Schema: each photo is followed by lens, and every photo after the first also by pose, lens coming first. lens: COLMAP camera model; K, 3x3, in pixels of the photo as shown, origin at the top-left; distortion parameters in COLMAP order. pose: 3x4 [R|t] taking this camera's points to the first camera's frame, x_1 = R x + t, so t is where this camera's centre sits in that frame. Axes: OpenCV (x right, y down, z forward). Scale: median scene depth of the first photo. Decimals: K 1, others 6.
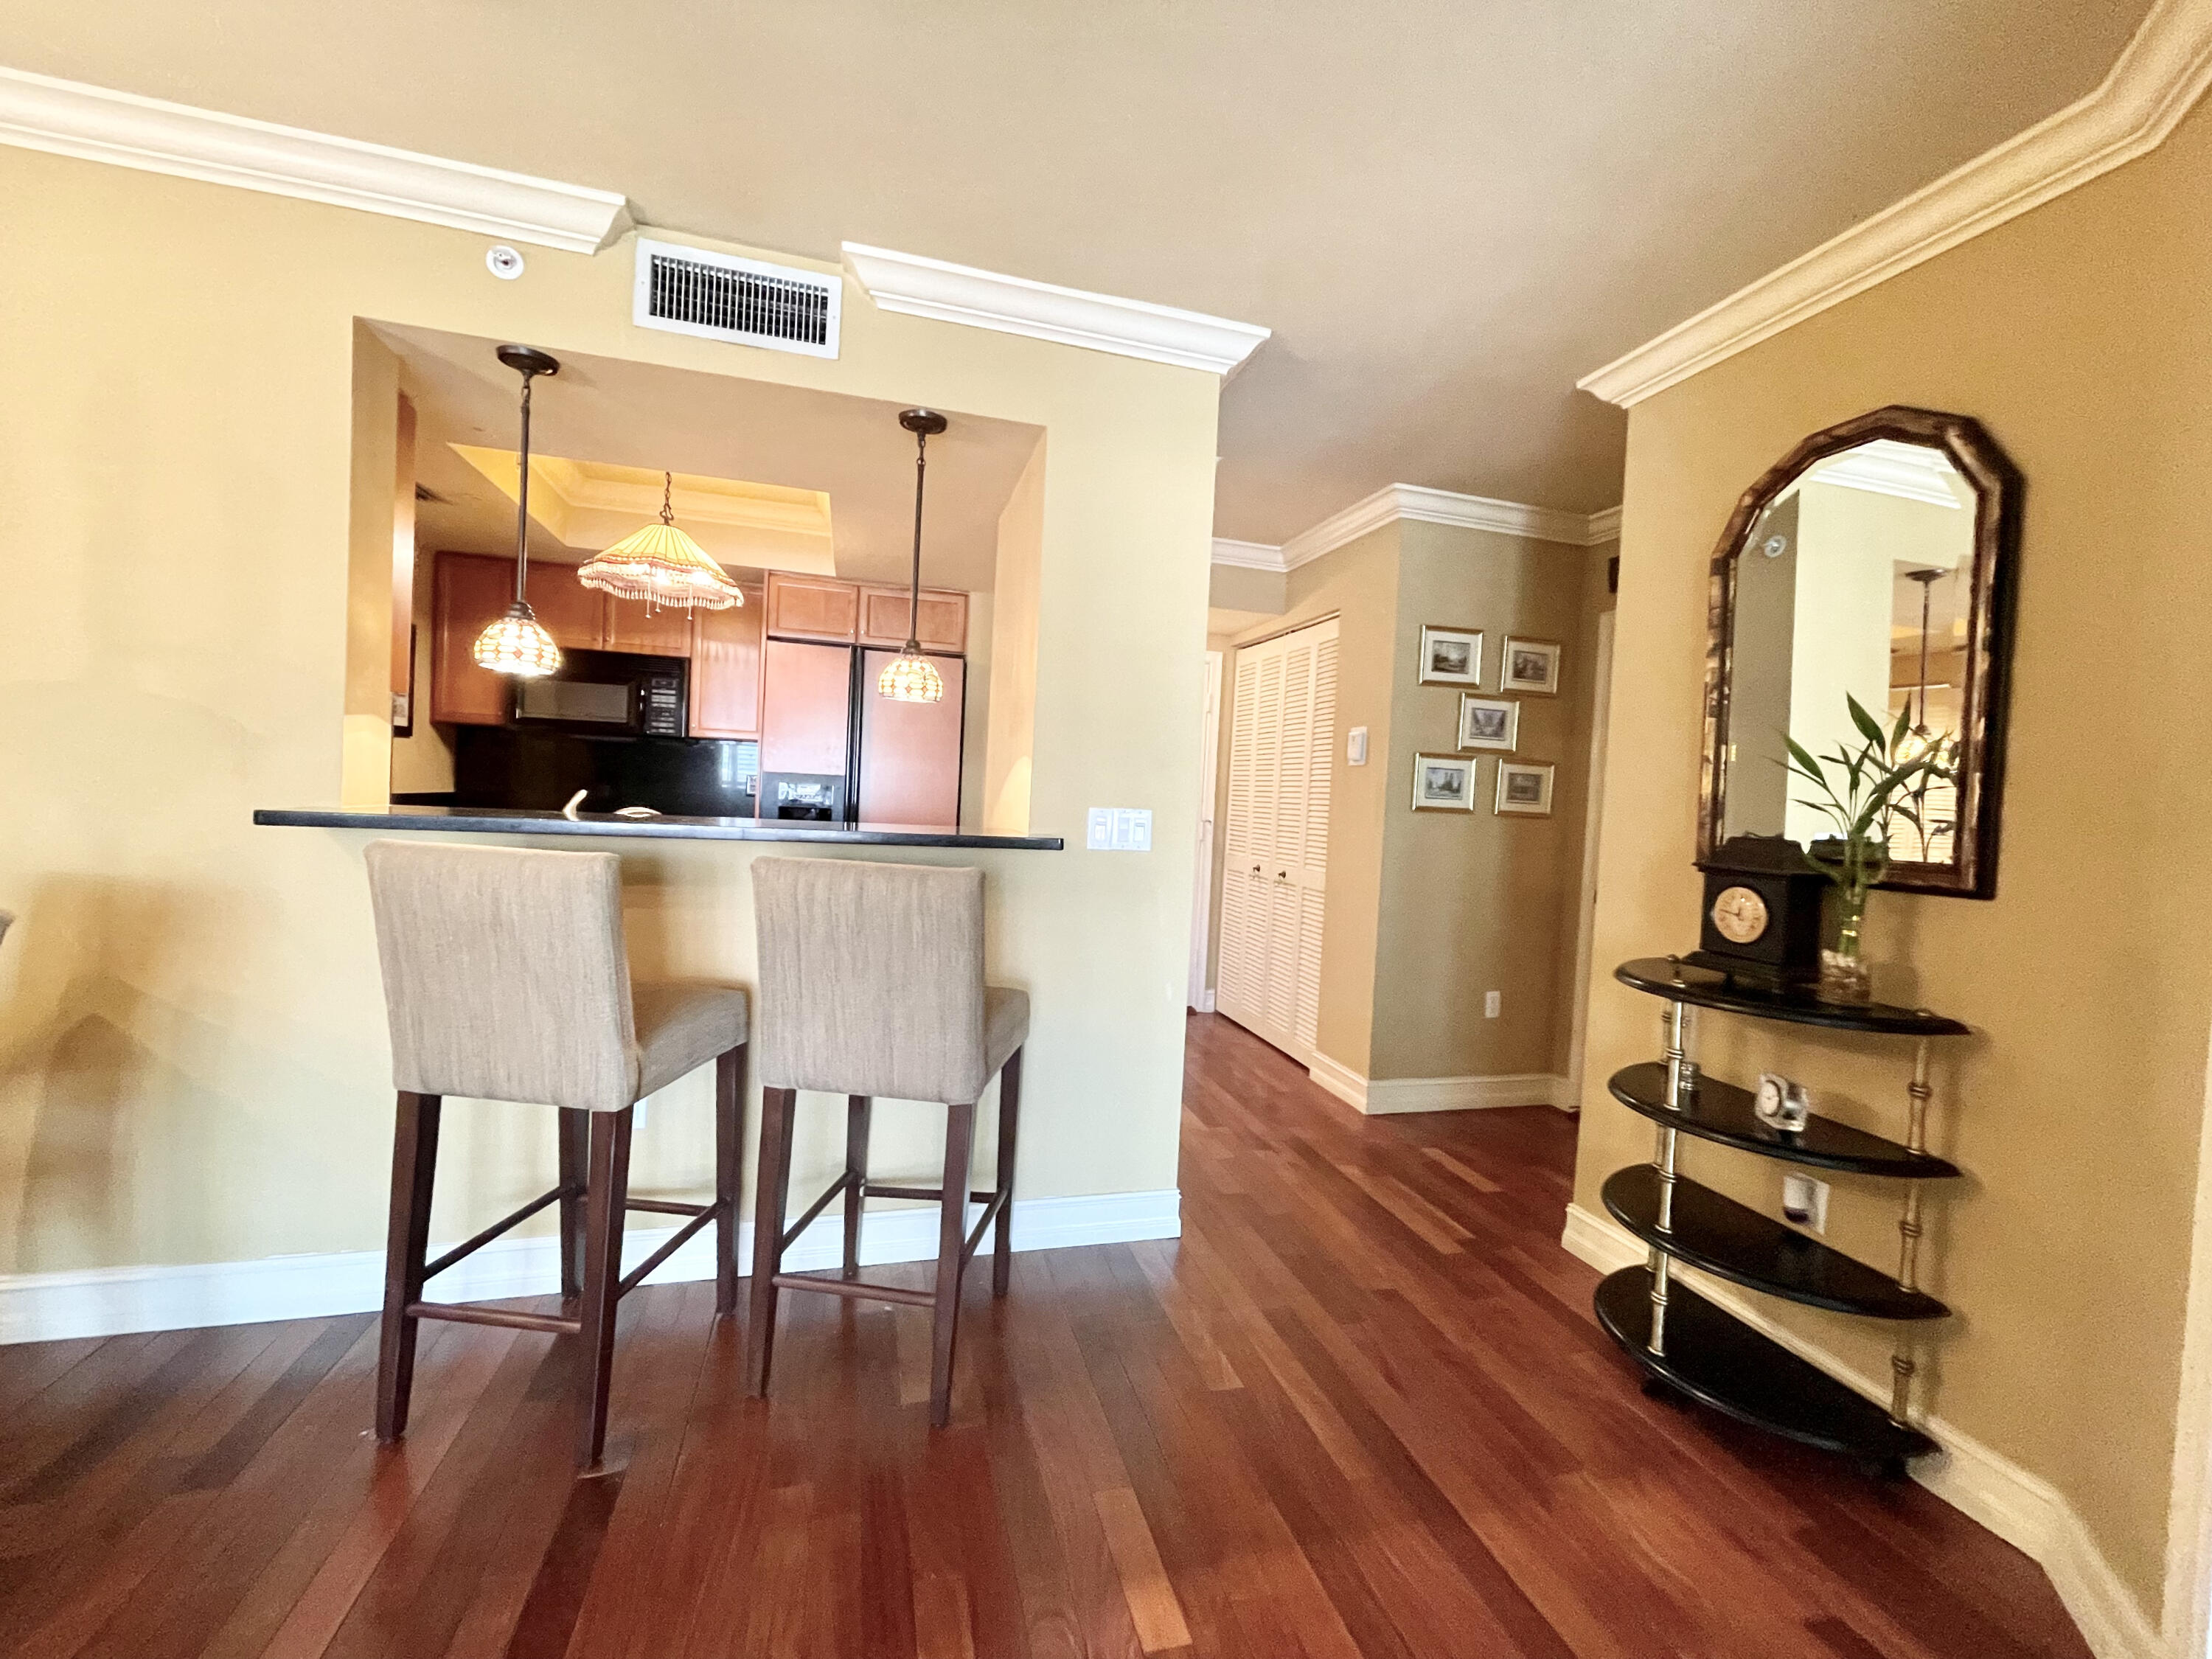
lens RADIAL K [[890.3, 0, 1105.7], [0, 890.3, 821.3], [0, 0, 1]] dist [0.003726, 0.000494]
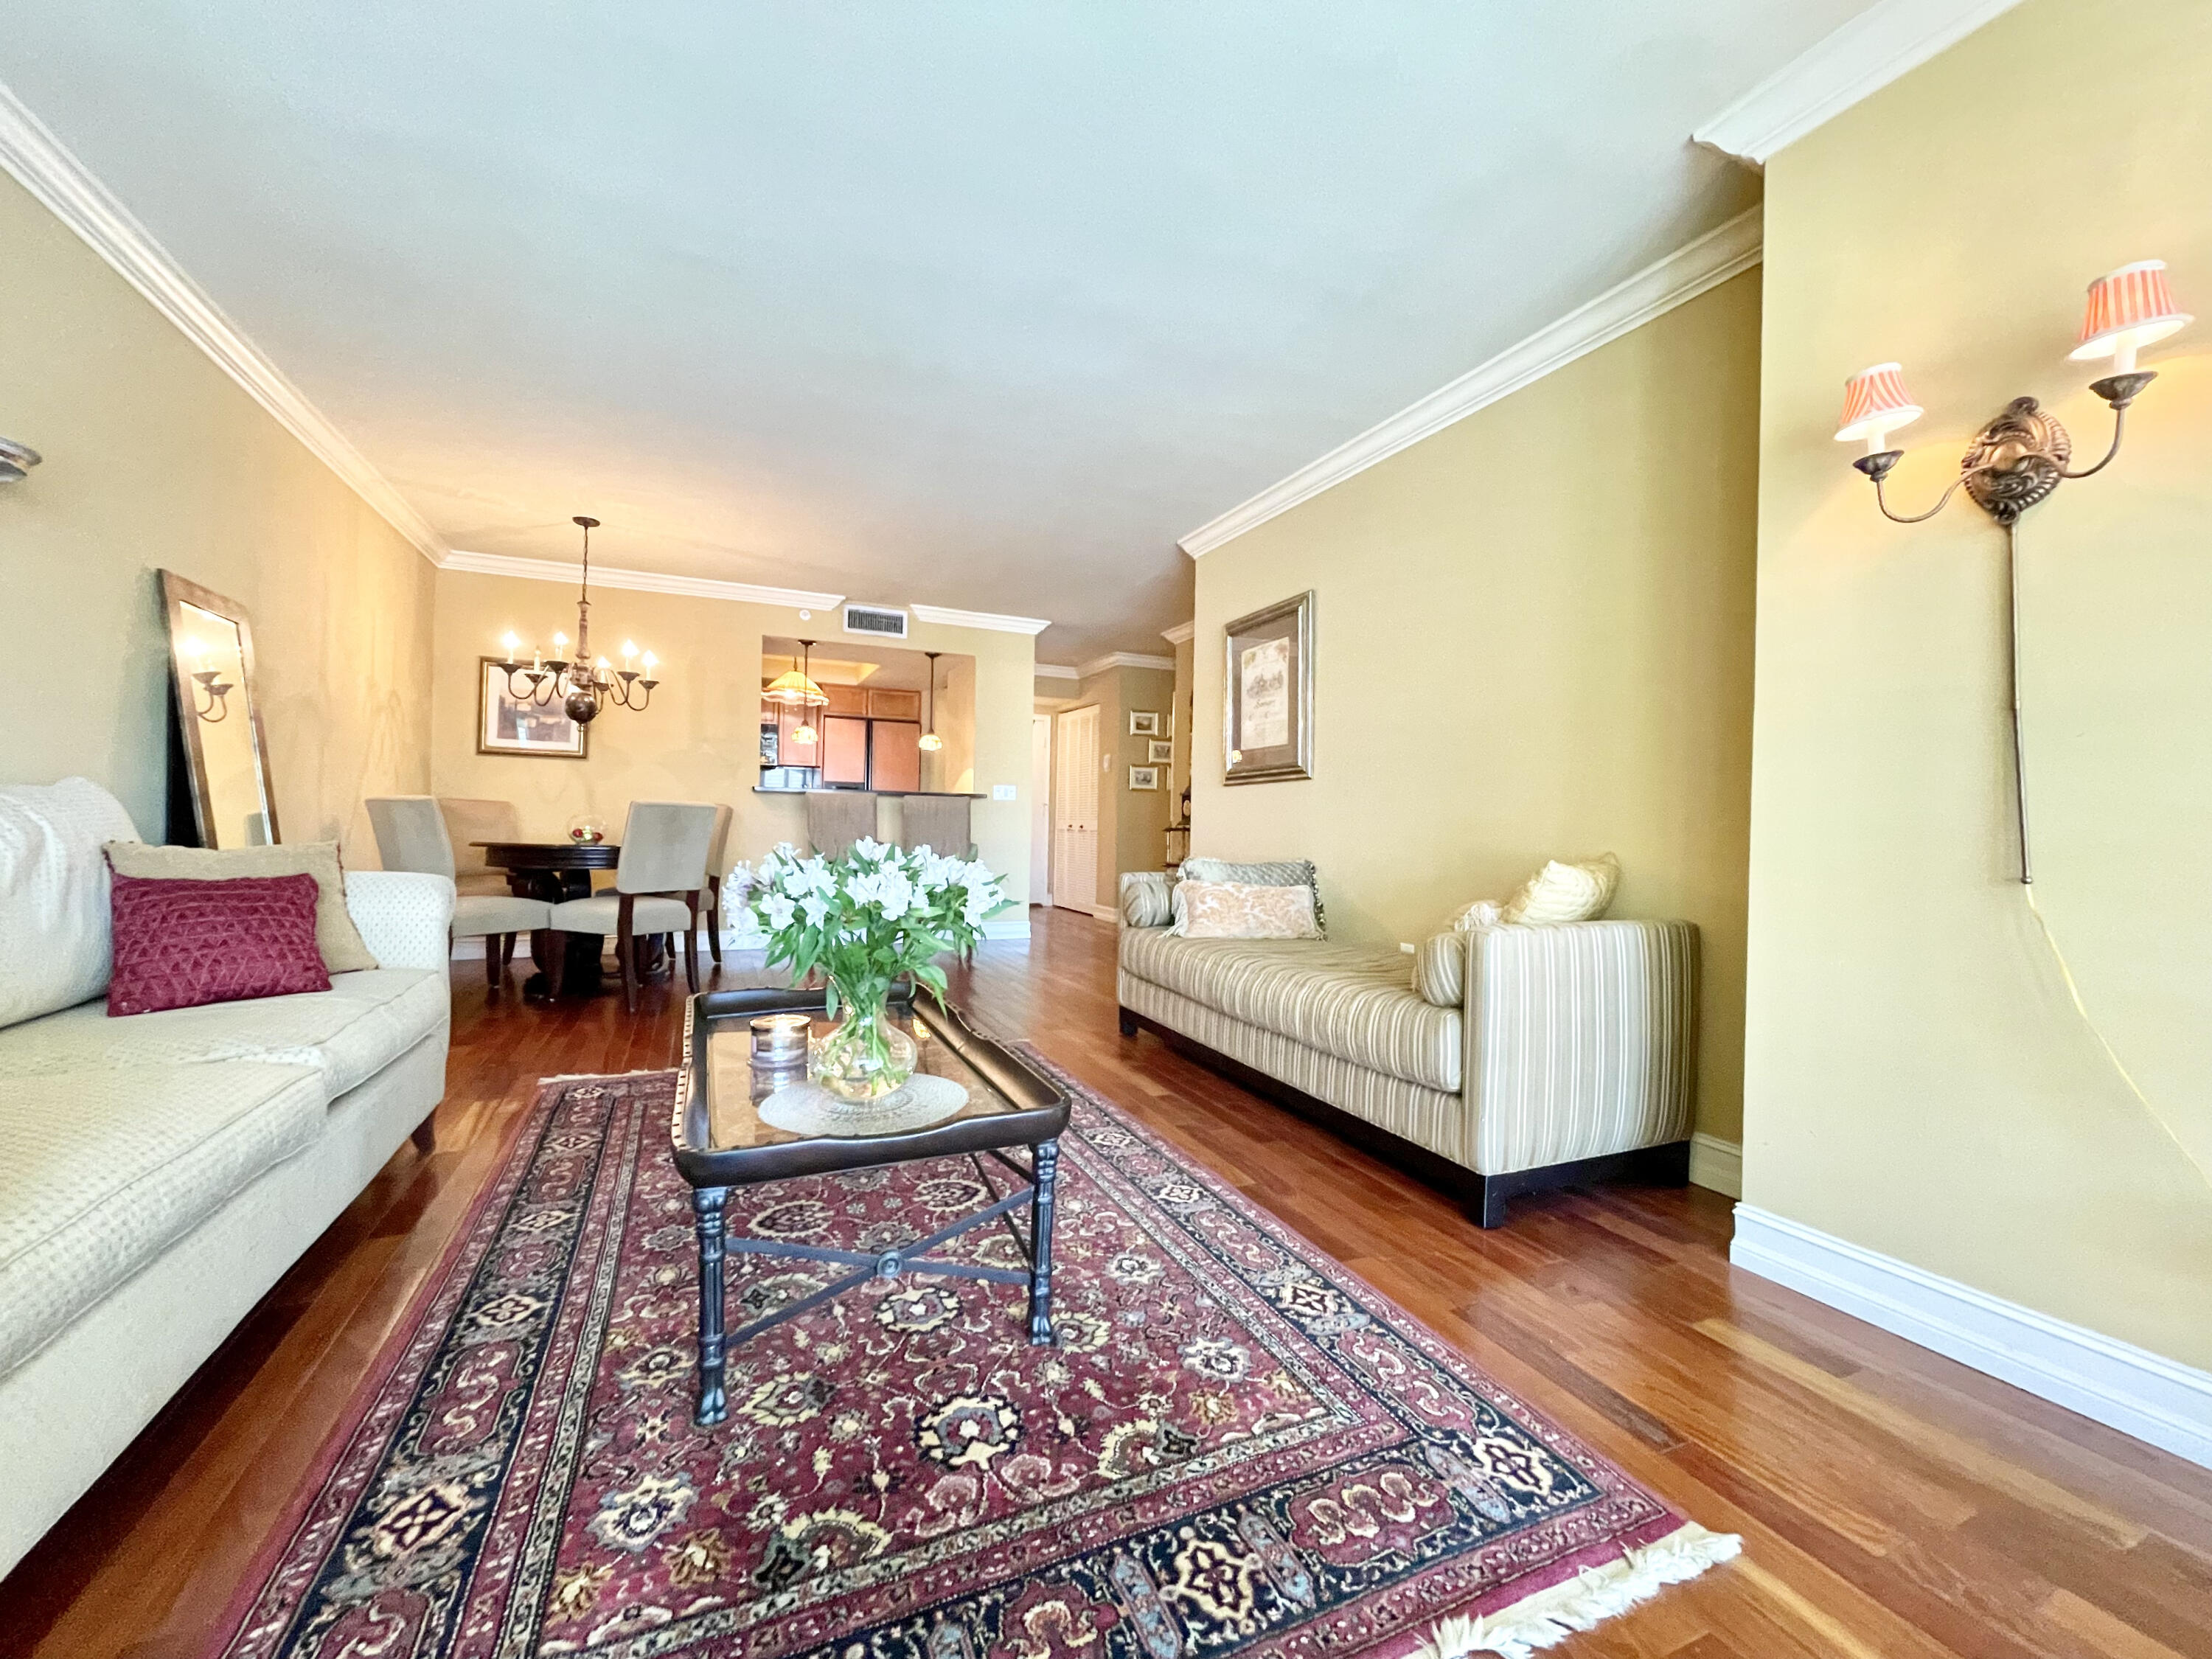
lens RADIAL K [[890.3, 0, 1110.1], [0, 890.3, 819.5], [0, 0, 1]] dist [0.003726, 0.000494]
pose [[0.987190, -0.031184, 0.156474, -0.066292], [0.035825, 0.998995, -0.026928, 0.121920], [-0.155477, 0.032188, 0.987315, -1.243936]]
